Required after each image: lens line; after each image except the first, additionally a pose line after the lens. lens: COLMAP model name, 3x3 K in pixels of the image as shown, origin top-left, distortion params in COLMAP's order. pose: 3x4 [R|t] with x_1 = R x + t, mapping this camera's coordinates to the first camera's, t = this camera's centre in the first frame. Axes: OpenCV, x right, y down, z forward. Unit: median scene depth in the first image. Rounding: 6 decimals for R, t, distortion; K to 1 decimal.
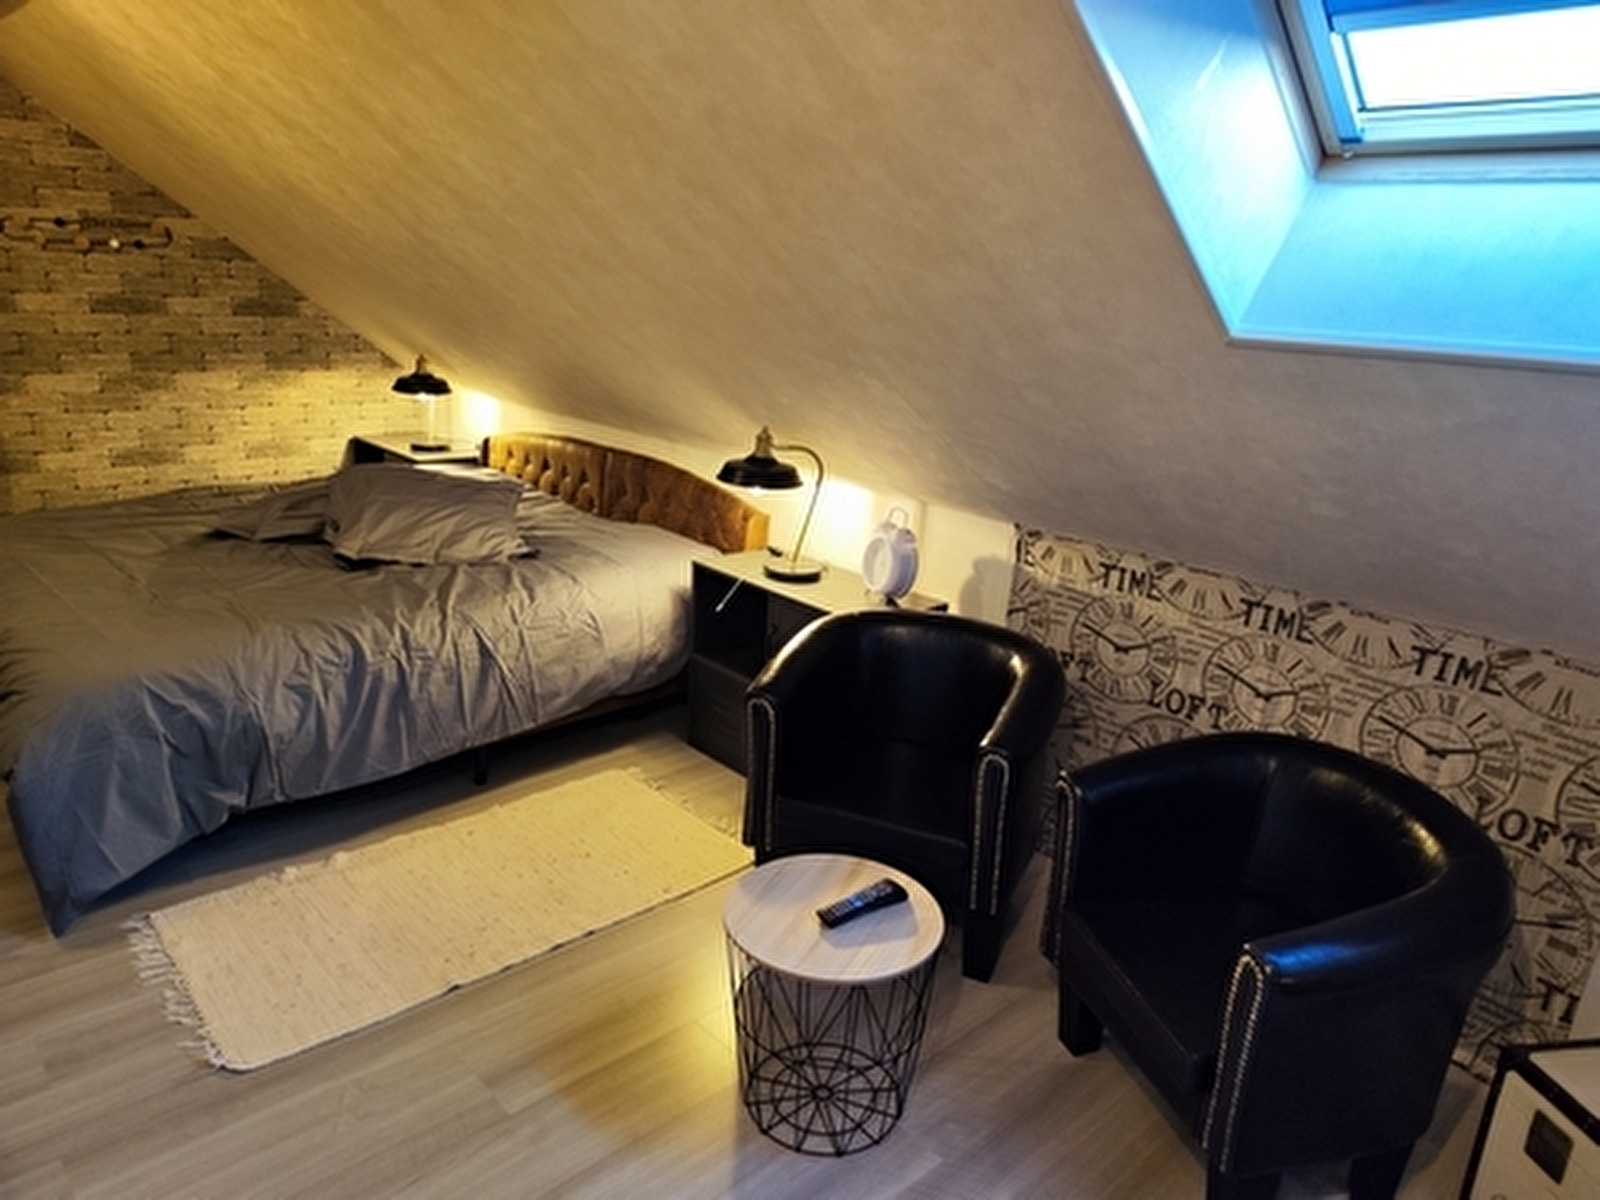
lens RADIAL K [[1074.6, 0, 800.2], [0, 1074.6, 600.9], [0, 0, 1]] dist [0.035102, -0.030383]
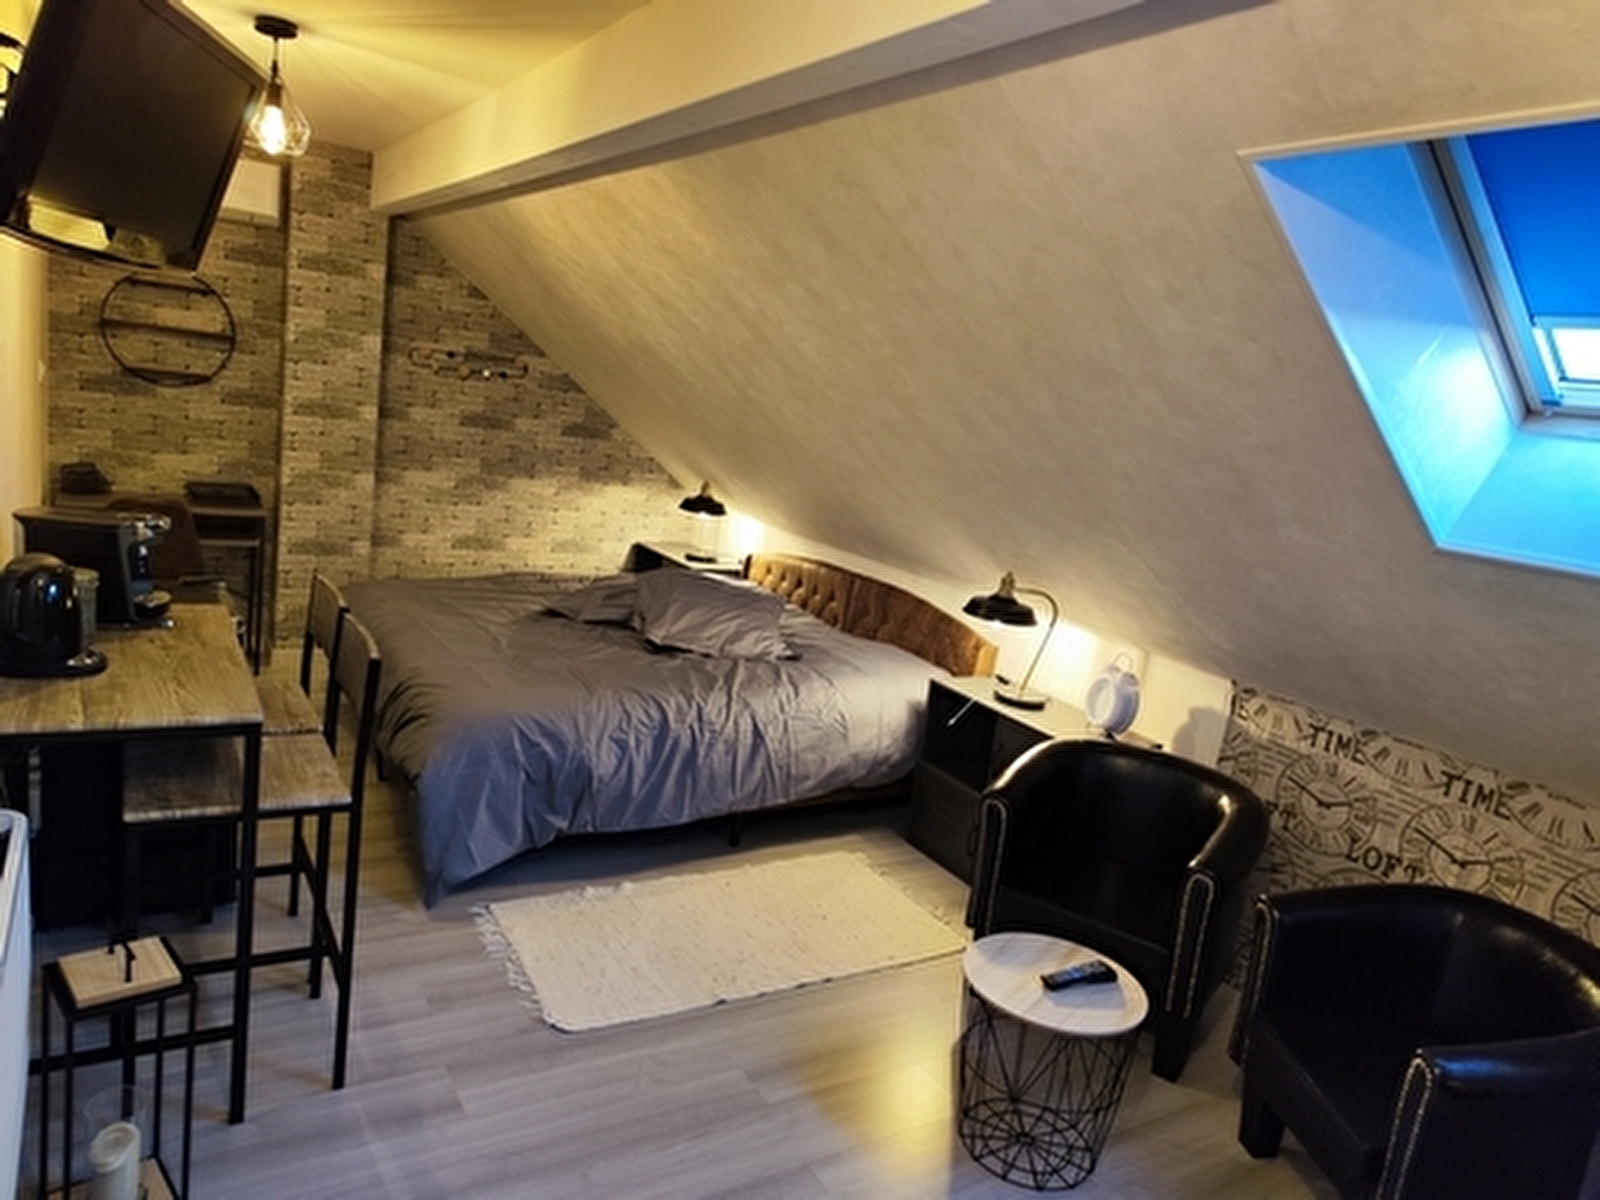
lens RADIAL K [[1074.6, 0, 799.5], [0, 1074.6, 602.5], [0, 0, 1]] dist [0.035102, -0.030383]
pose [[0.979280, 0.106940, -0.171975, -0.062255], [-0.126372, 0.986270, -0.106307, 0.027635], [0.158245, 0.125837, 0.979349, -0.205928]]
